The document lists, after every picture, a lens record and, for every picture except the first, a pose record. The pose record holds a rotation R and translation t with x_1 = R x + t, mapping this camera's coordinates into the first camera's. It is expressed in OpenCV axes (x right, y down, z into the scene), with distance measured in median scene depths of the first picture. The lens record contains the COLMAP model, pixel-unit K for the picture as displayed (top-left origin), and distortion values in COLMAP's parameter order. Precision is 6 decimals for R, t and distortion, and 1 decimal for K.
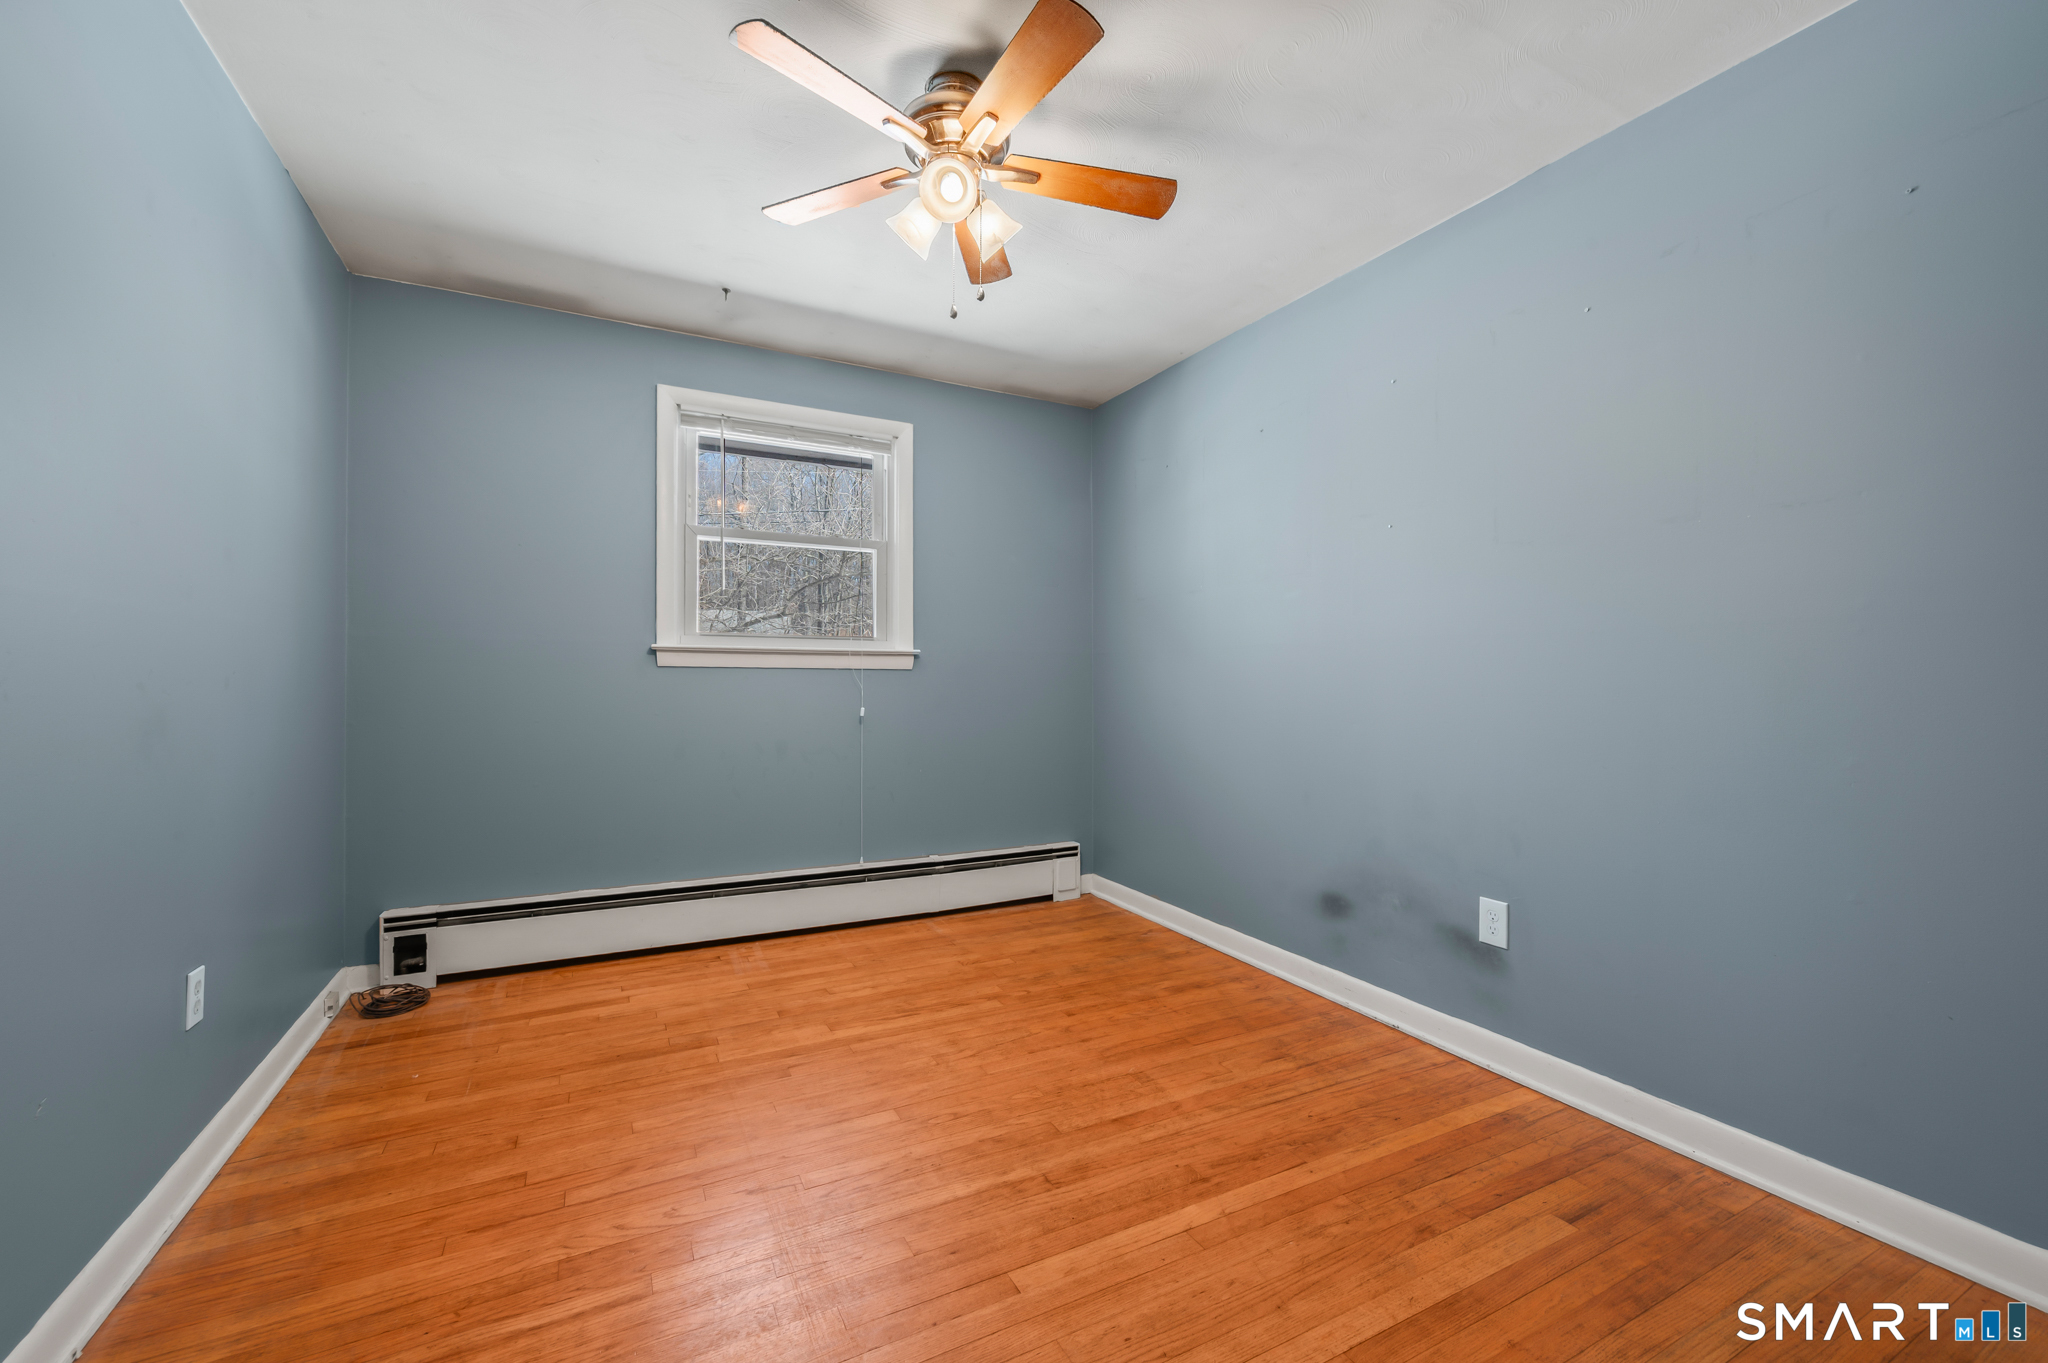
lens RADIAL K [[819.2, 0, 1013.7], [0, 819.2, 673.5], [0, 0, 1]] dist [-0.001601, -0.000359]
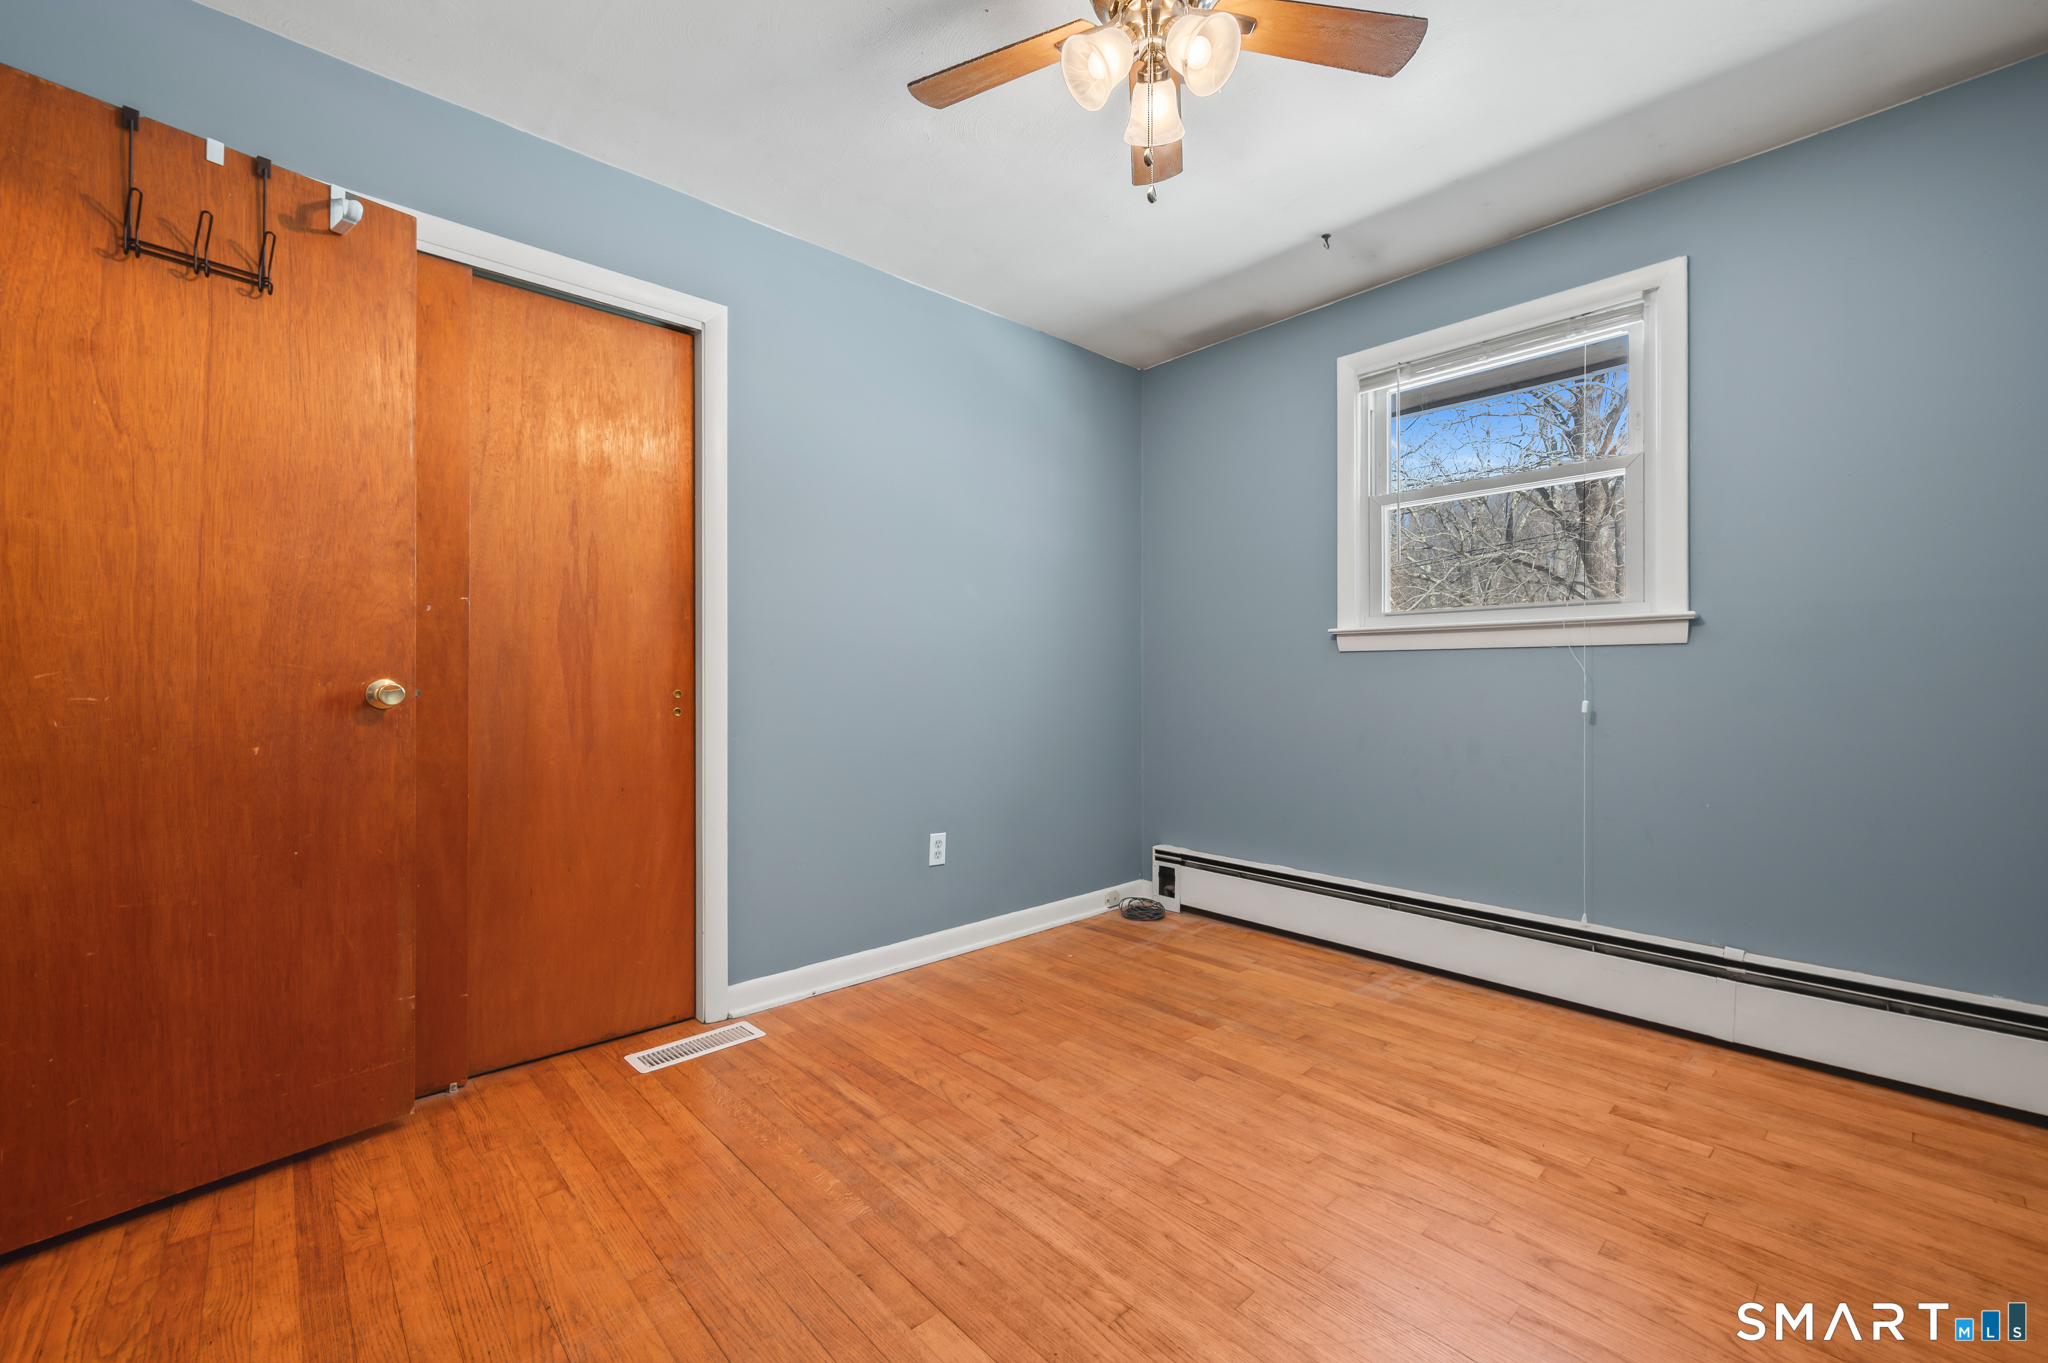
lens RADIAL K [[819.2, 0, 1013.7], [0, 819.2, 673.5], [0, 0, 1]] dist [-0.001601, -0.000359]
pose [[0.275619, -0.009371, -0.961221, 0.431098], [0.009621, 0.999929, -0.006990, 0.023252], [0.961219, -0.007321, 0.275690, 0.412049]]
